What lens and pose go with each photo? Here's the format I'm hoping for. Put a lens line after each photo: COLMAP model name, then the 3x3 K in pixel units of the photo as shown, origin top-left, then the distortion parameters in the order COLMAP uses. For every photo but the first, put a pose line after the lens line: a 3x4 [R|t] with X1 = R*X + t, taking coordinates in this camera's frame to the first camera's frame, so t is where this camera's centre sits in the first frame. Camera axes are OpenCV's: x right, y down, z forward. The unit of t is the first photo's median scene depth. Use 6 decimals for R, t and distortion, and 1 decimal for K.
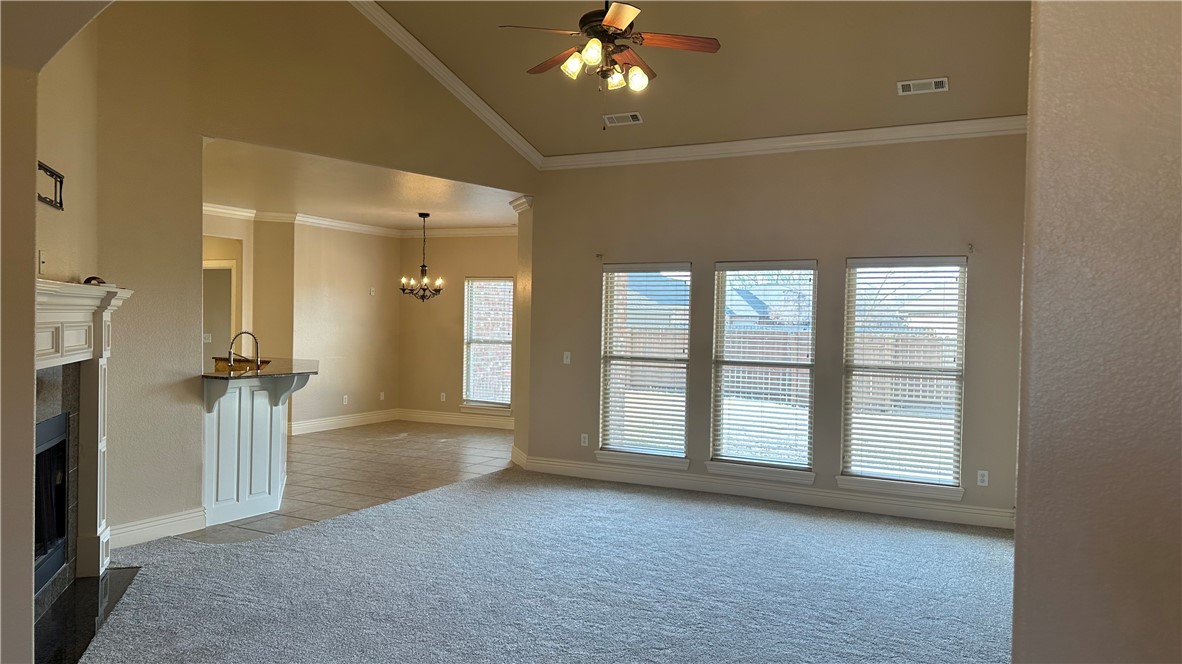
lens RADIAL K [[829.7, 0, 600.3], [0, 829.7, 330.3], [0, 0, 1]] dist [0.157487, -0.263173]
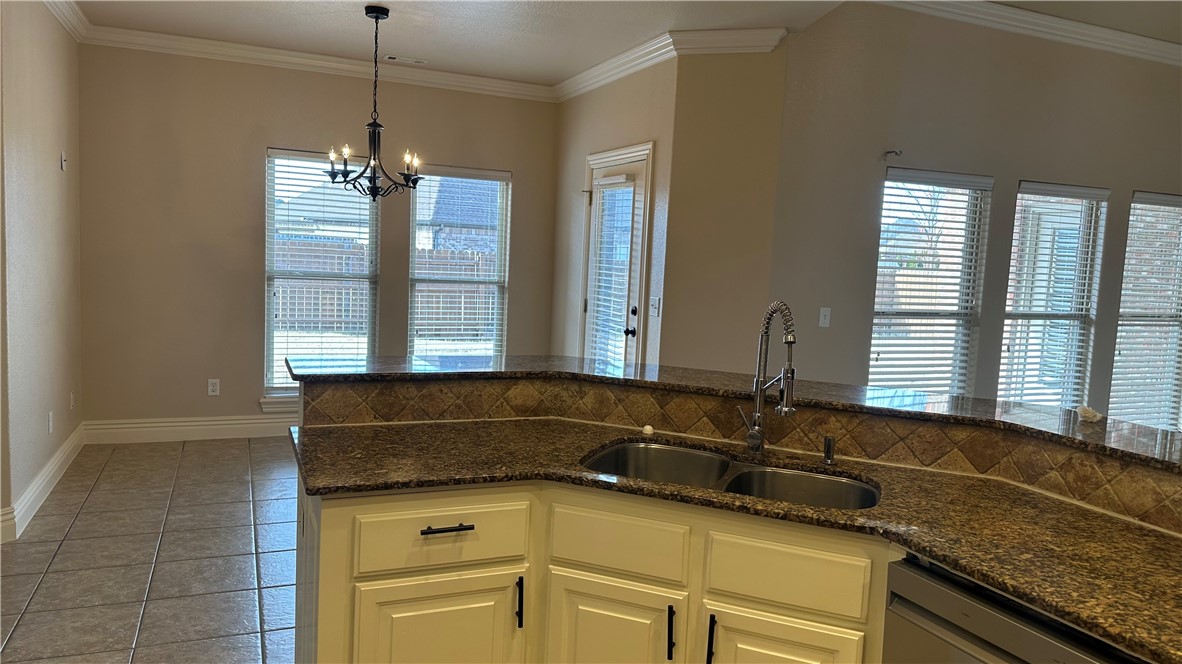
lens RADIAL K [[829.7, 0, 600.3], [0, 829.7, 330.3], [0, 0, 1]] dist [0.157487, -0.263173]
pose [[0.641051, -0.066975, 0.764570, -0.623958], [-0.024043, 0.993944, 0.107226, -0.019875], [-0.767122, -0.087120, 0.635559, 0.737710]]
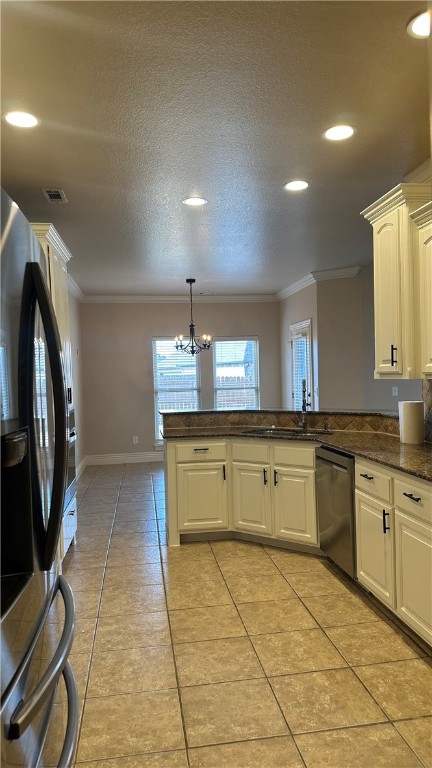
lens RADIAL K [[539.1, 0, 216.0], [0, 539.1, 384.0], [0, 0, 1]] dist [0.157487, -0.263173]
pose [[0.818637, -0.056662, 0.571509, -0.771189], [0.053544, 0.998317, 0.022281, -0.013080], [-0.571810, 0.012361, 0.820293, 0.455035]]
